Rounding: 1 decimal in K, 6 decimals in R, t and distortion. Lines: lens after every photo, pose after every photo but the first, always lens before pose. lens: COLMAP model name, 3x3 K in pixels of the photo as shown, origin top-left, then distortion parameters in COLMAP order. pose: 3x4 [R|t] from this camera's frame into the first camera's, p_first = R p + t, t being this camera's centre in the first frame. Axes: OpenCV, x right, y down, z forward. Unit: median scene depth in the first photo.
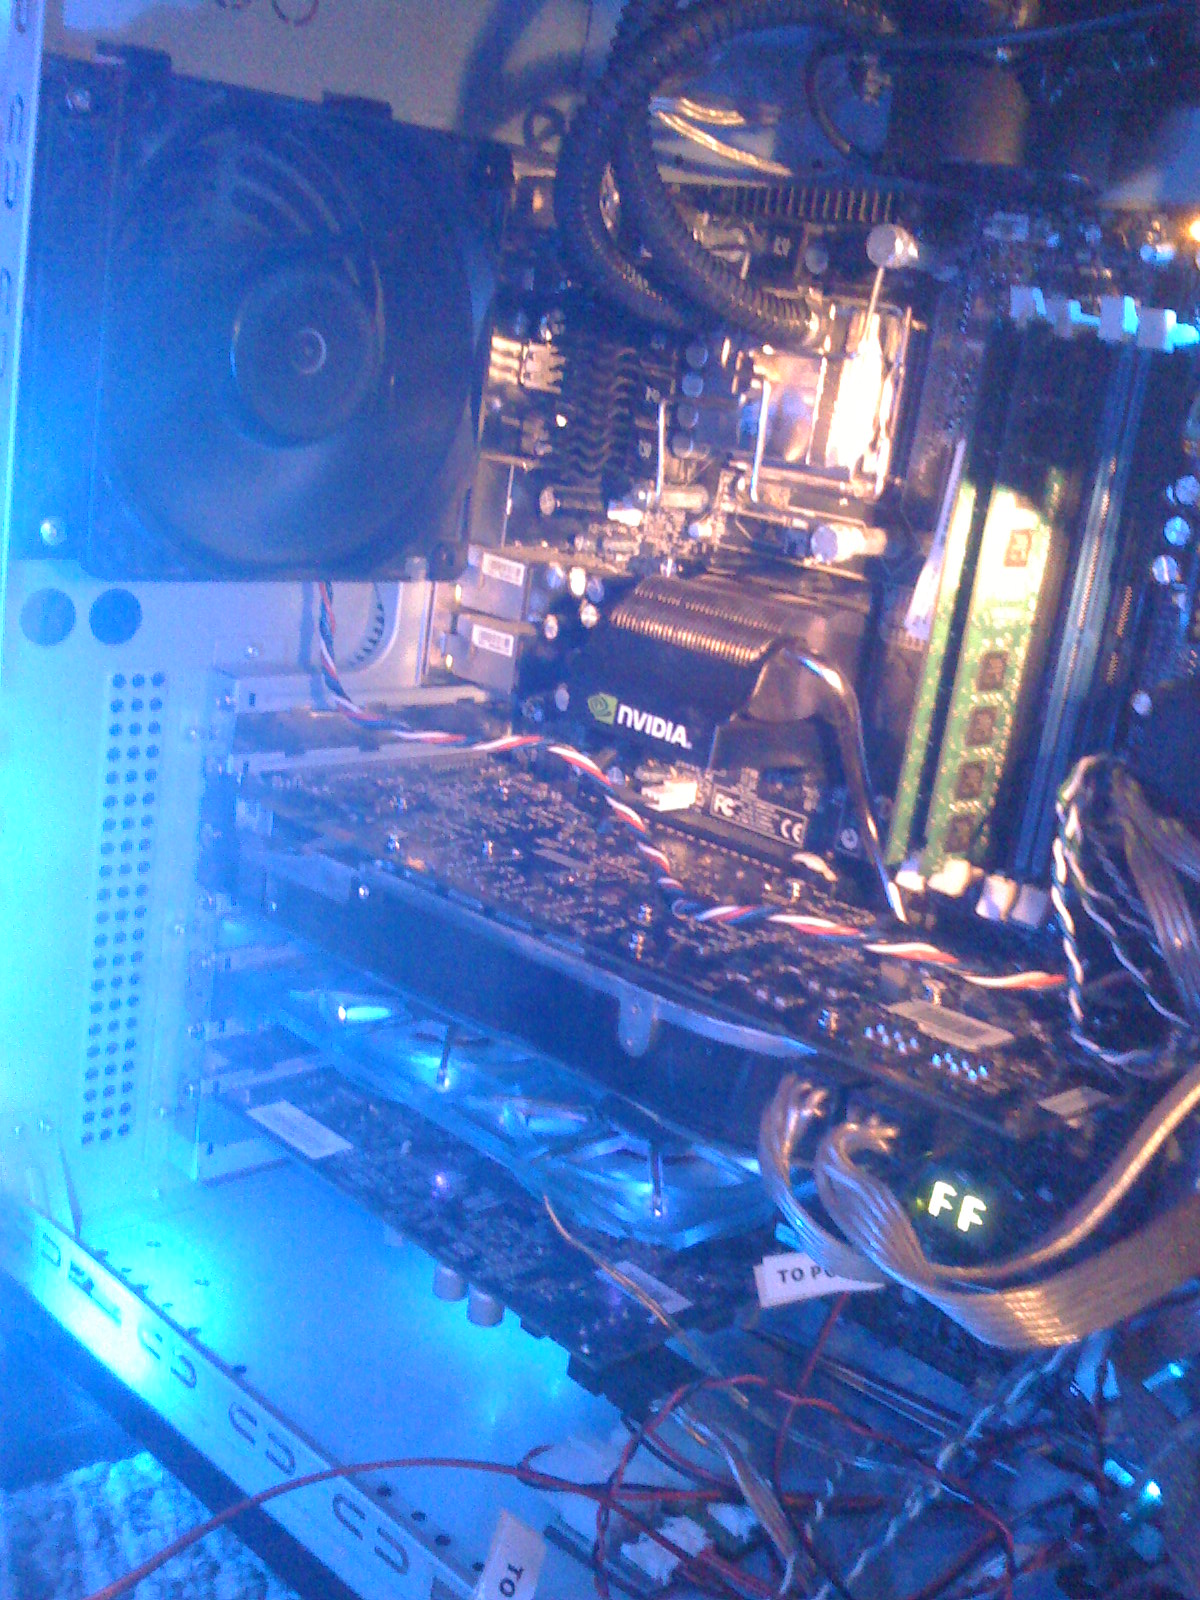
lens RADIAL K [[1831.9, 0, 600.0], [0, 1831.9, 800.0], [0, 0, 1]] dist [0.058215, 0.008698]
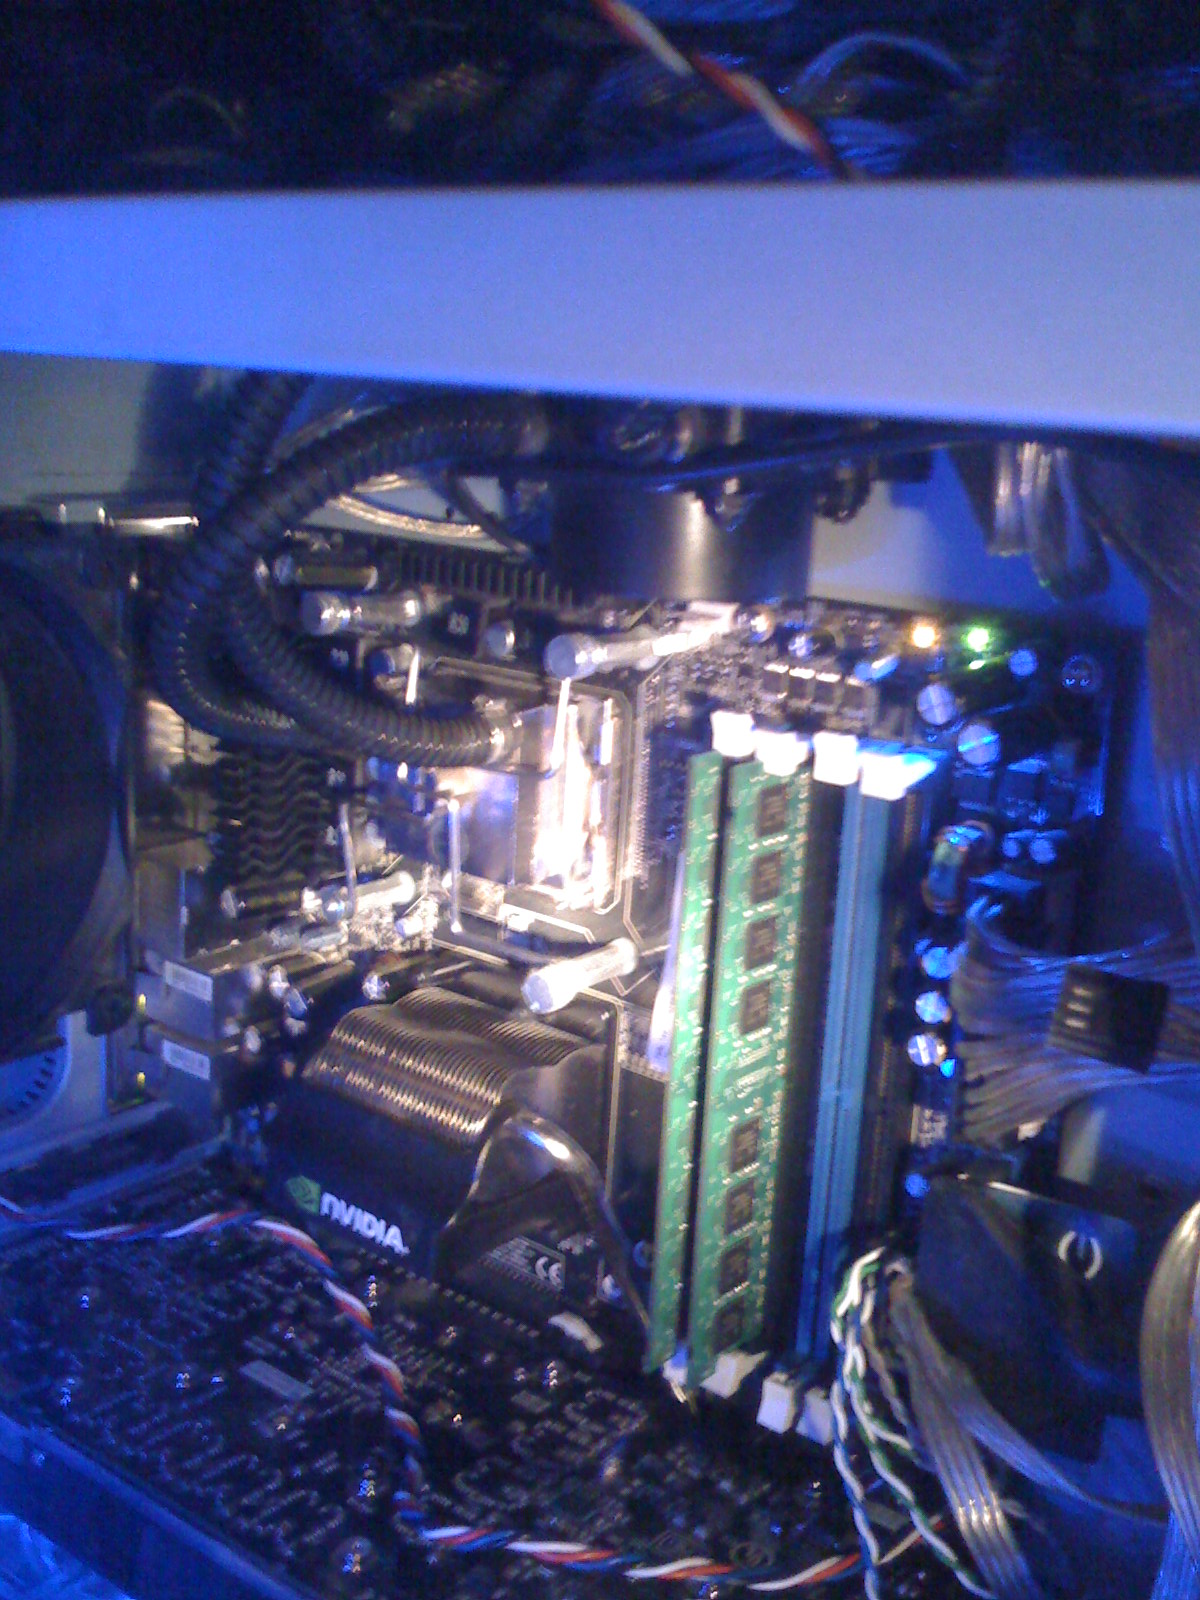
lens RADIAL K [[1811.9, 0, 600.4], [0, 1811.9, 828.6], [0, 0, 1]] dist [0.147887, 0.006346]
pose [[0.990004, -0.110239, 0.087979, 0.081663], [0.108902, 0.993854, 0.019873, -0.221238], [-0.089629, -0.010093, 0.995924, 0.148488]]
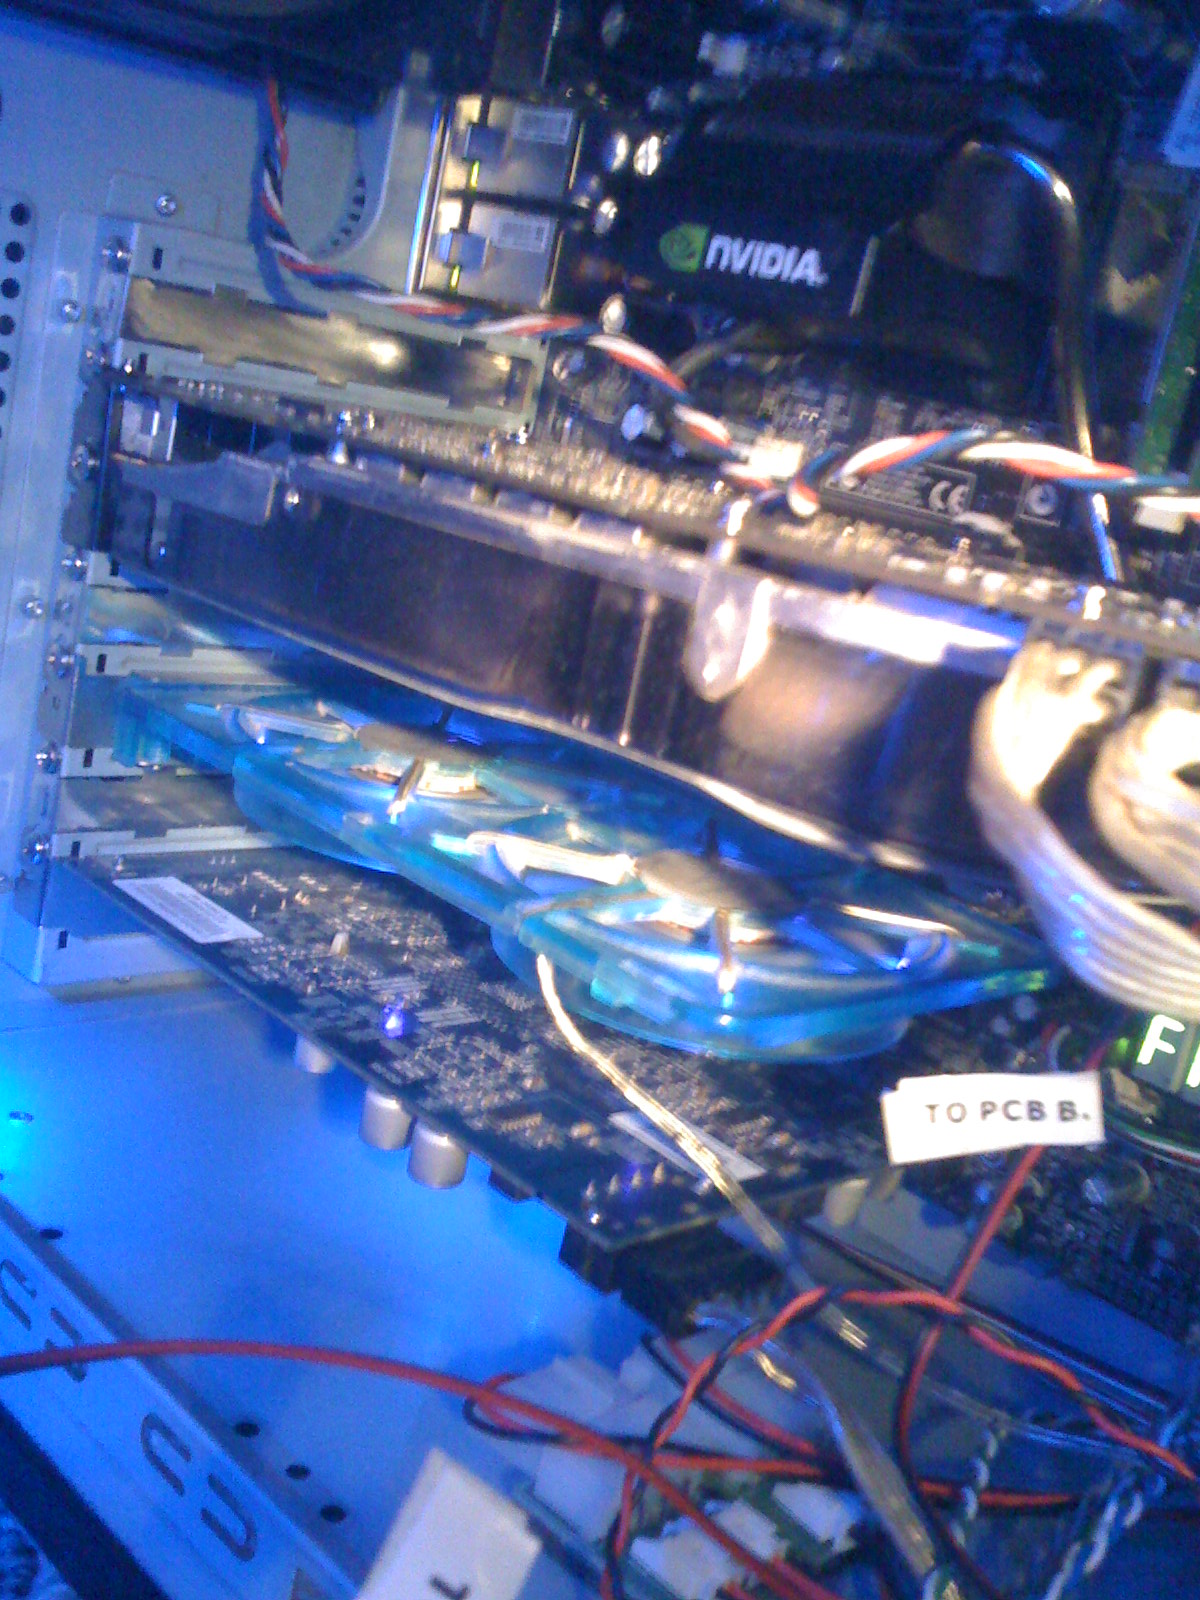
lens RADIAL K [[1831.9, 0, 600.0], [0, 1831.9, 800.0], [0, 0, 1]] dist [0.058215, 0.008698]
pose [[0.997620, 0.068379, -0.008917, -0.008716], [-0.068527, 0.997494, -0.017580, 0.157444], [0.007692, 0.018149, 0.999806, 0.358988]]
